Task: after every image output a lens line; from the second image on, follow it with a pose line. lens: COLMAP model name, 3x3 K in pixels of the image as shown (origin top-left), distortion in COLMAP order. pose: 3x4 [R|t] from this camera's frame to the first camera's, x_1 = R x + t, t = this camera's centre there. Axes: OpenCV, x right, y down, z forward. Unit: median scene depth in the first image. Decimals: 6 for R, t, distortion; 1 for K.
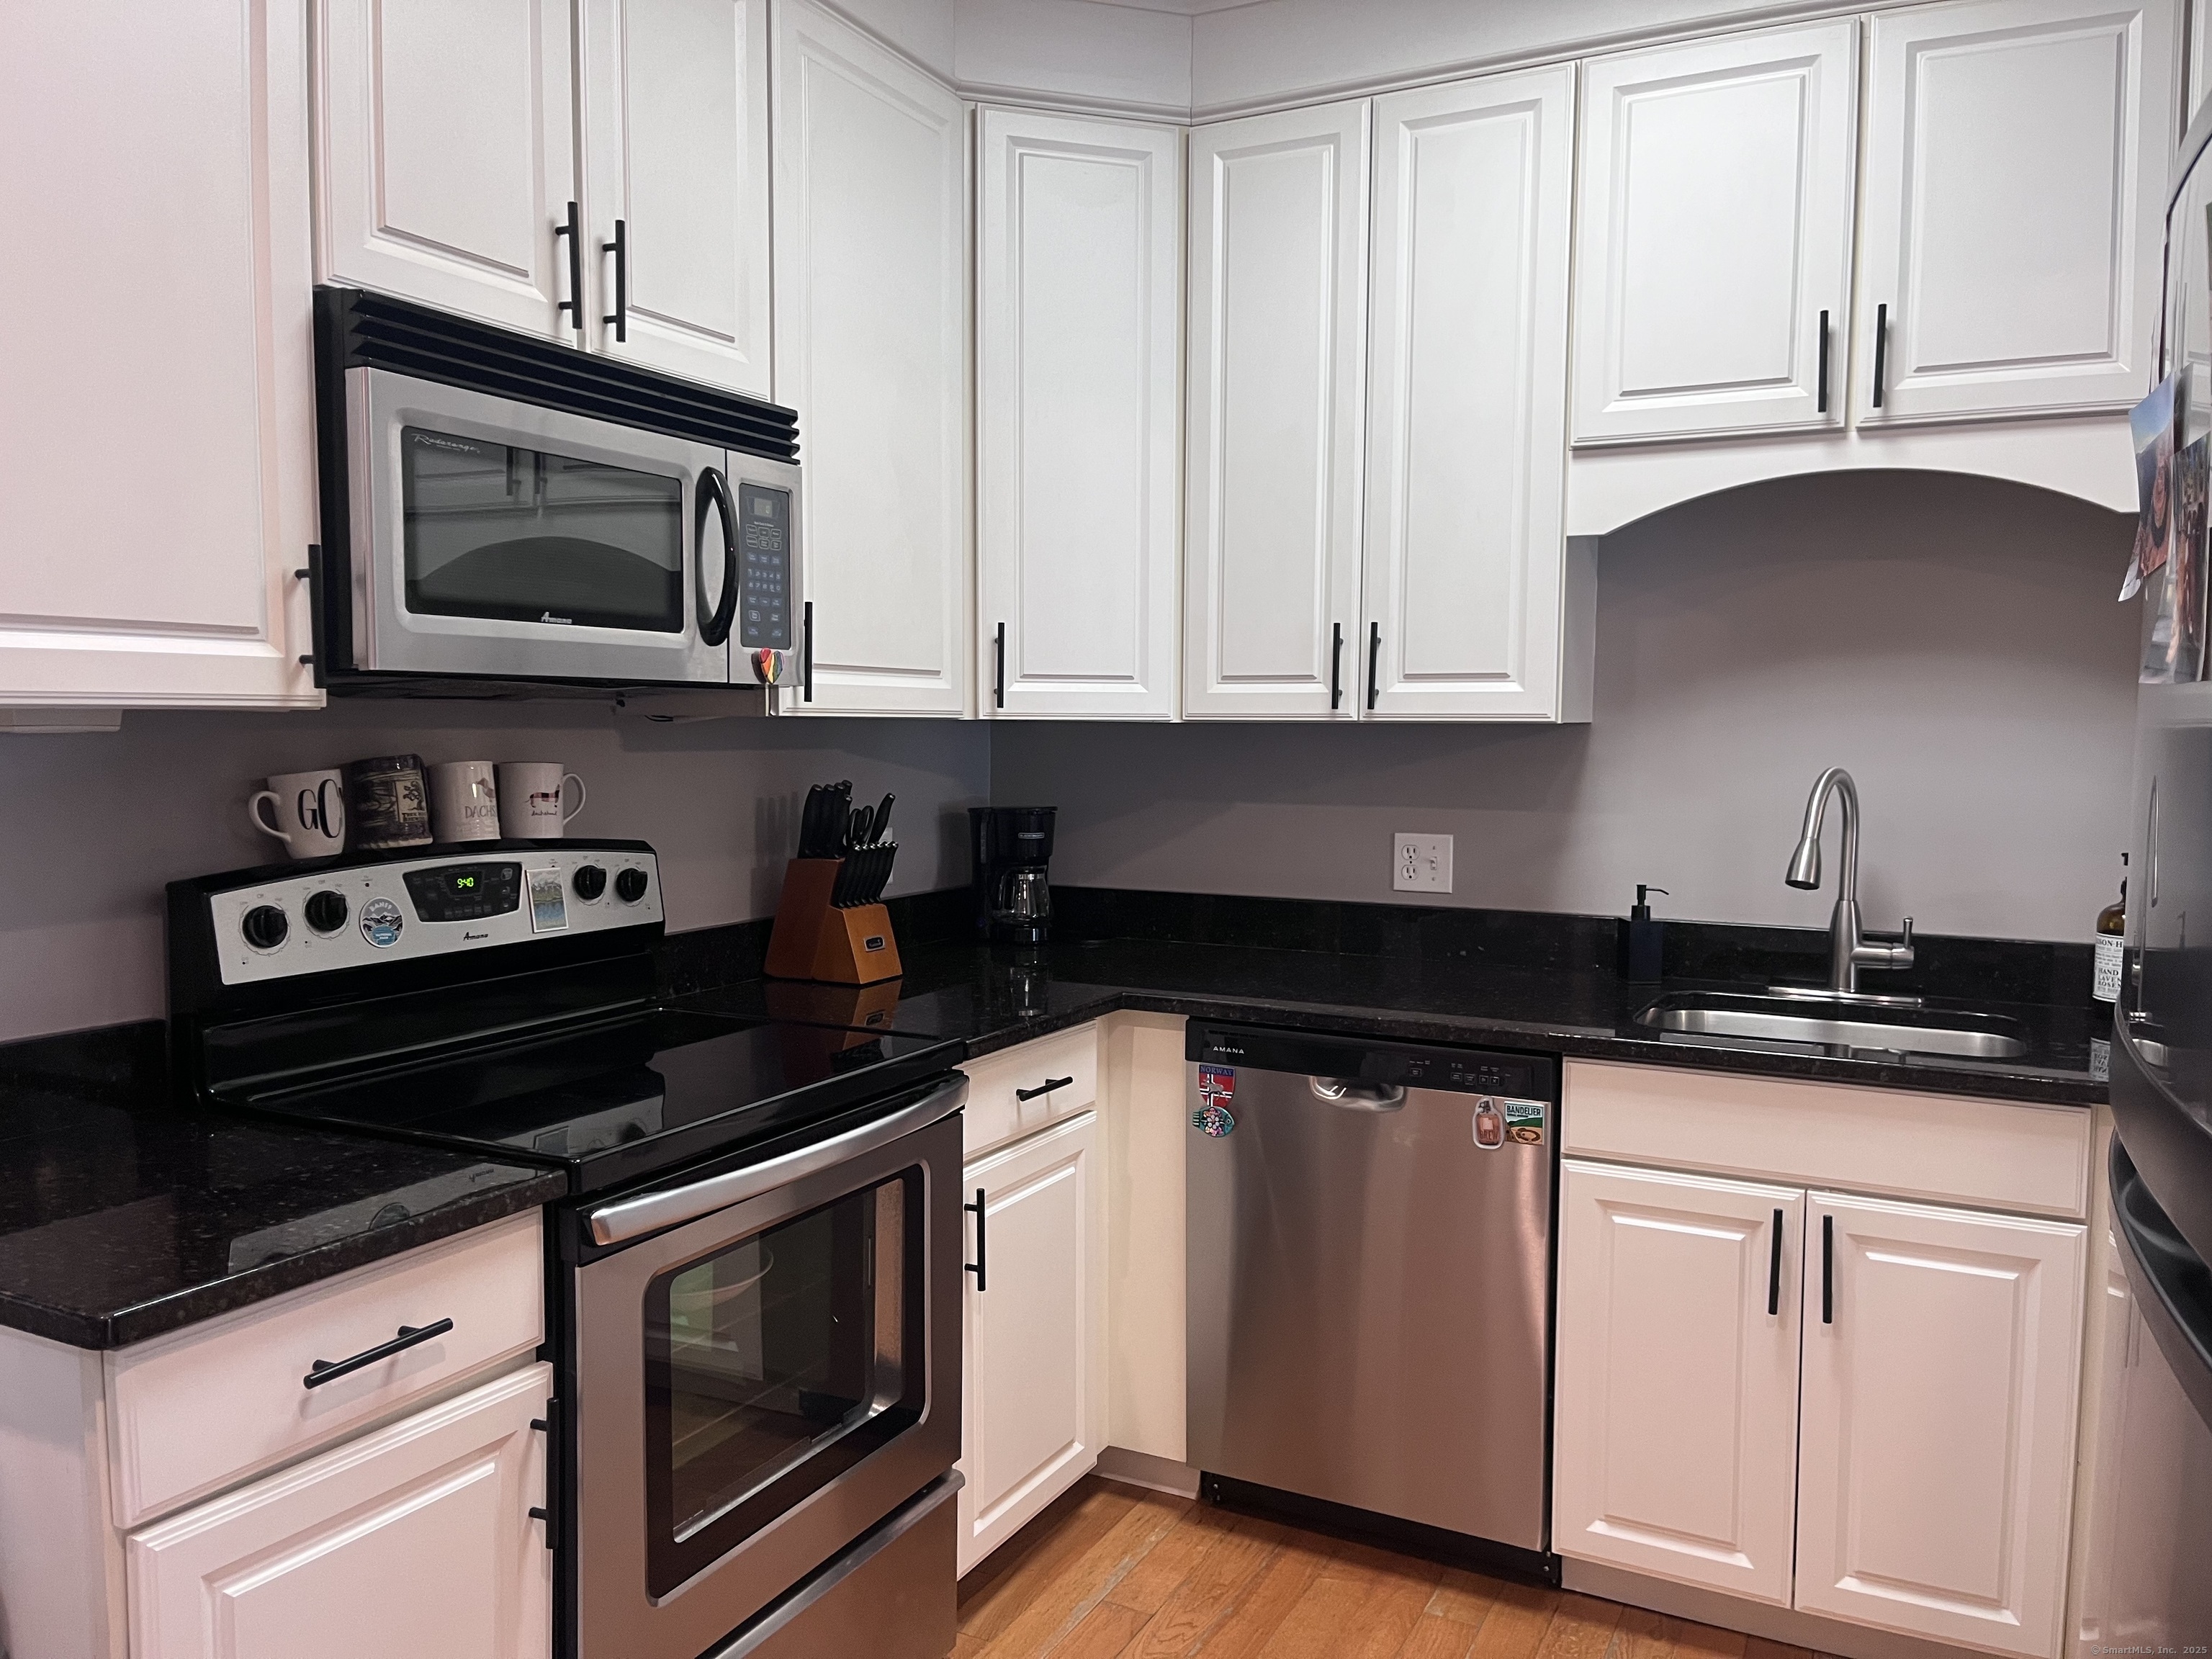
lens RADIAL K [[1686.7, 0, 1105.3], [0, 1686.7, 839.0], [0, 0, 1]] dist [0.077945, -0.115725]
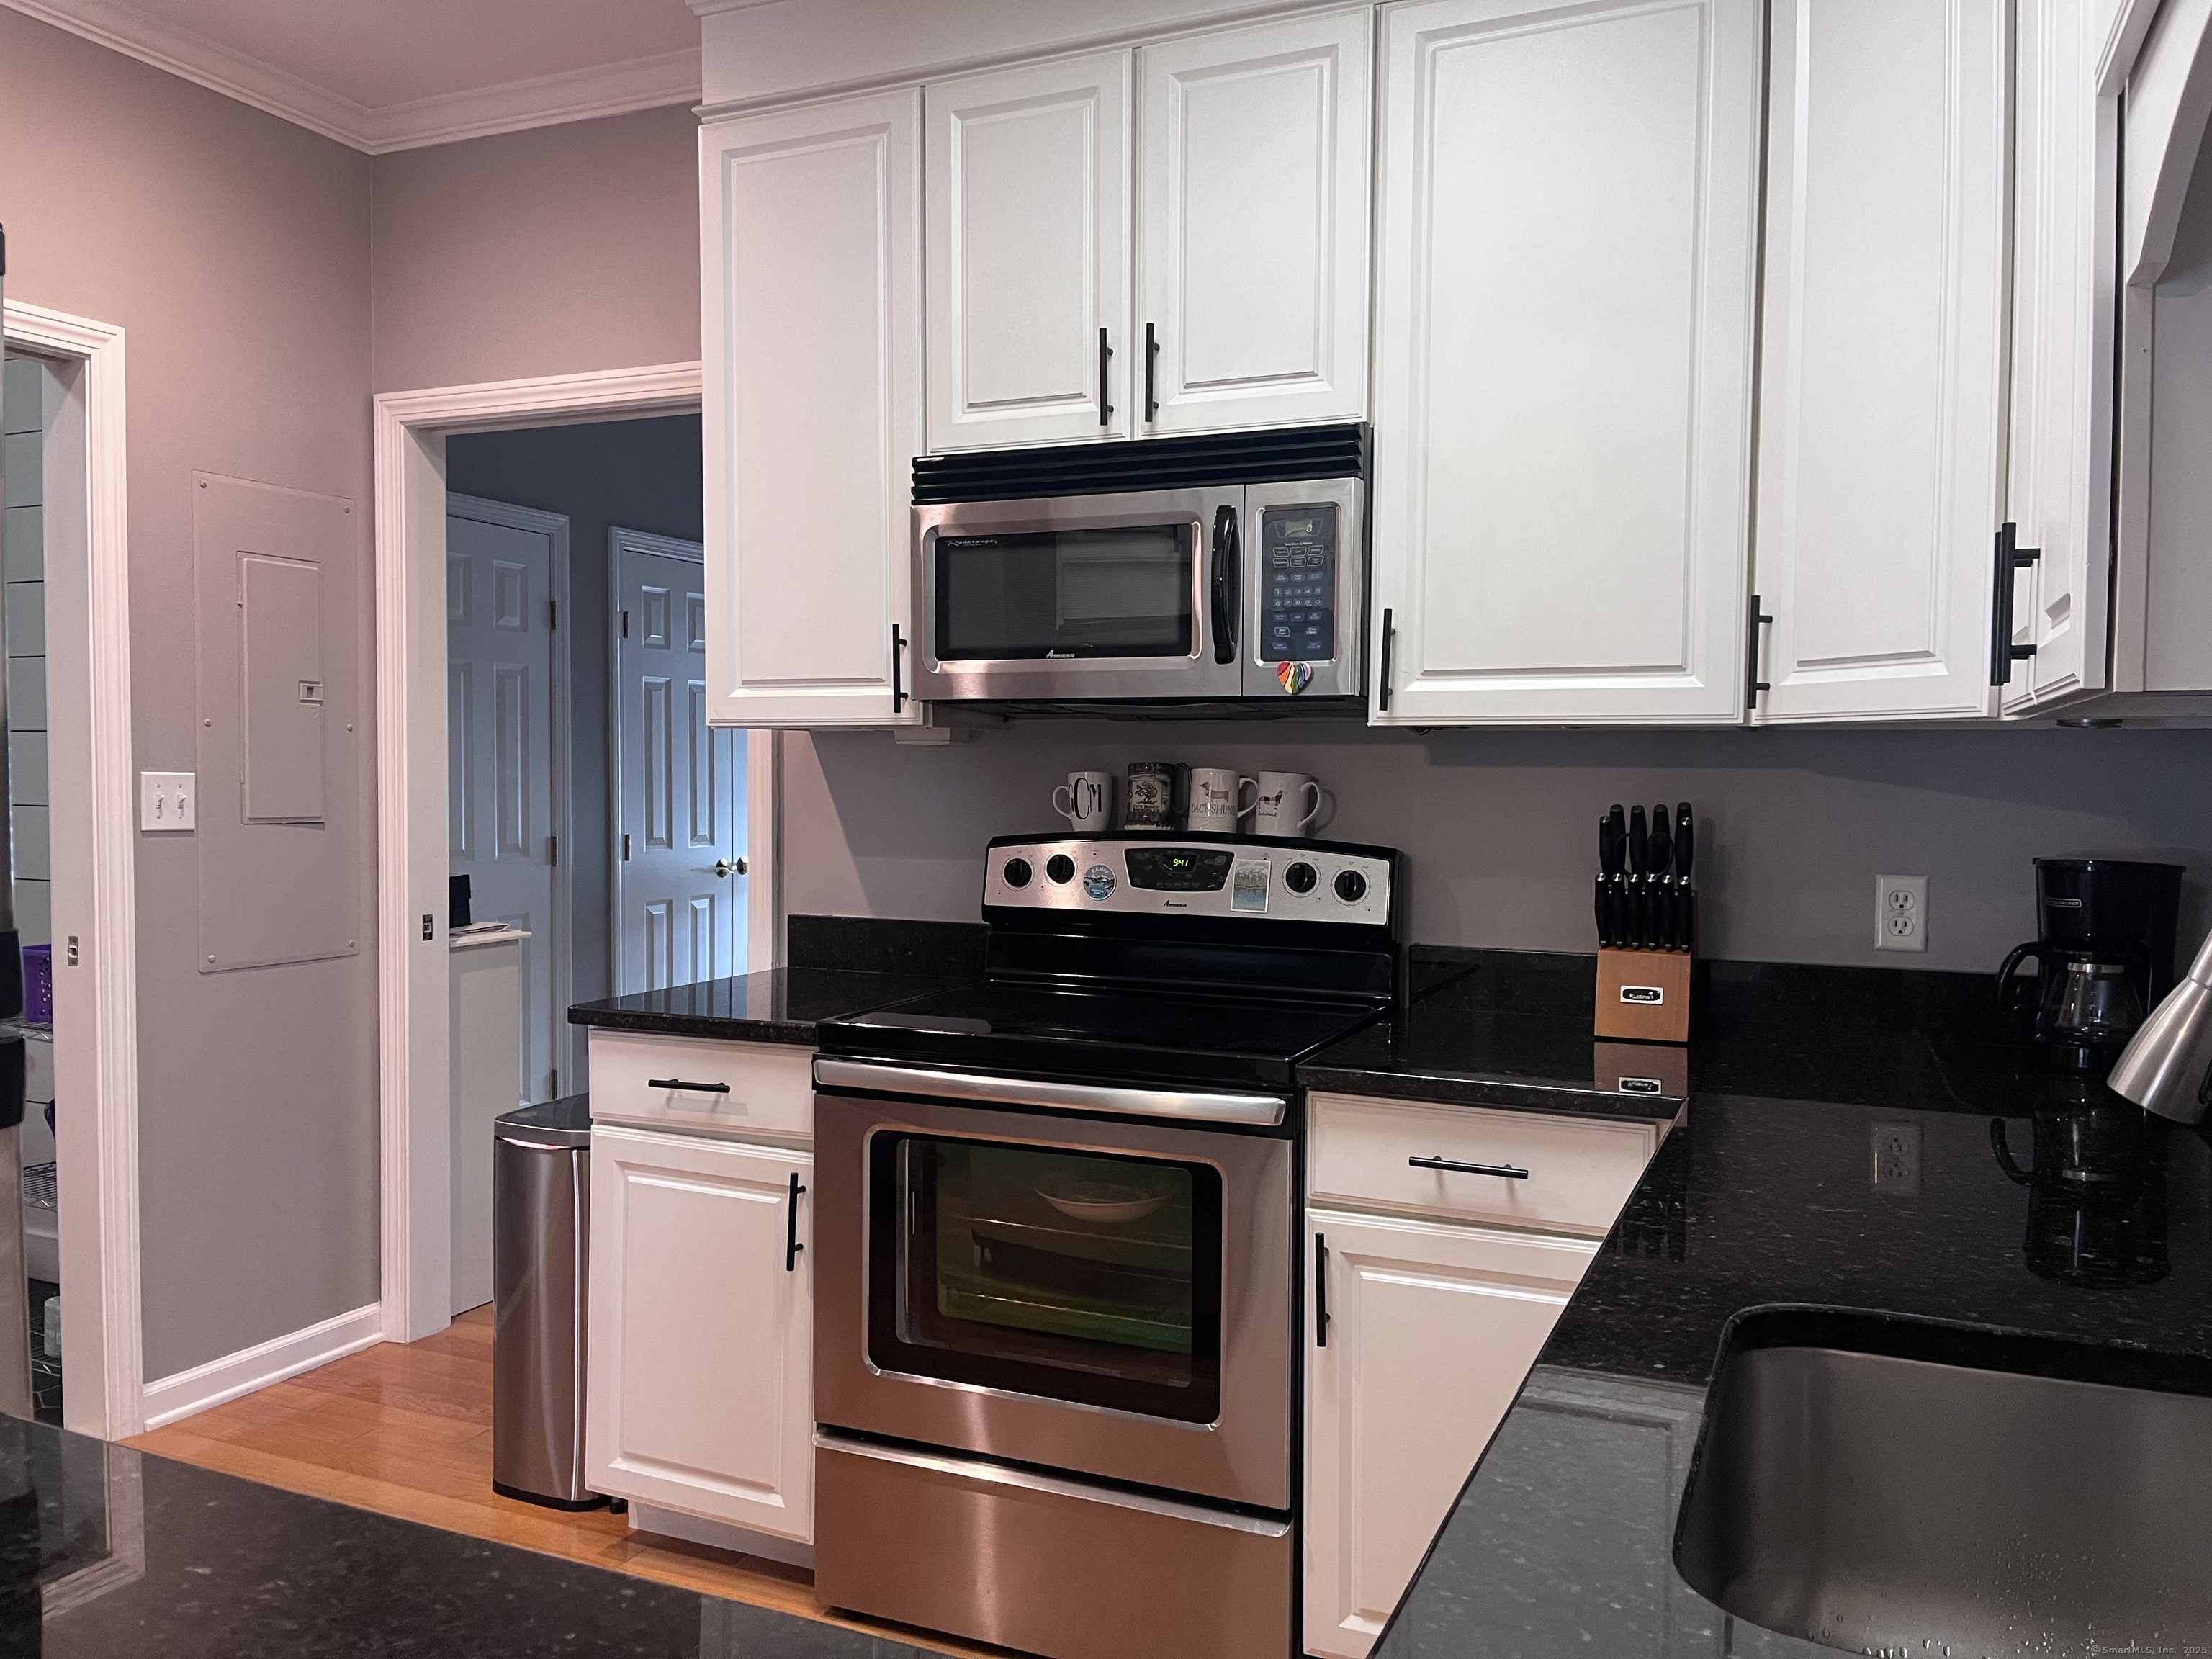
lens RADIAL K [[1657.6, 0, 1093.1], [0, 1657.6, 826.0], [0, 0, 1]] dist [0.064138, -0.097880]
pose [[0.046904, 0.029122, -0.998475, 0.837160], [-0.076645, 0.996733, 0.025471, -0.027669], [0.995955, 0.075334, 0.048983, 0.842598]]
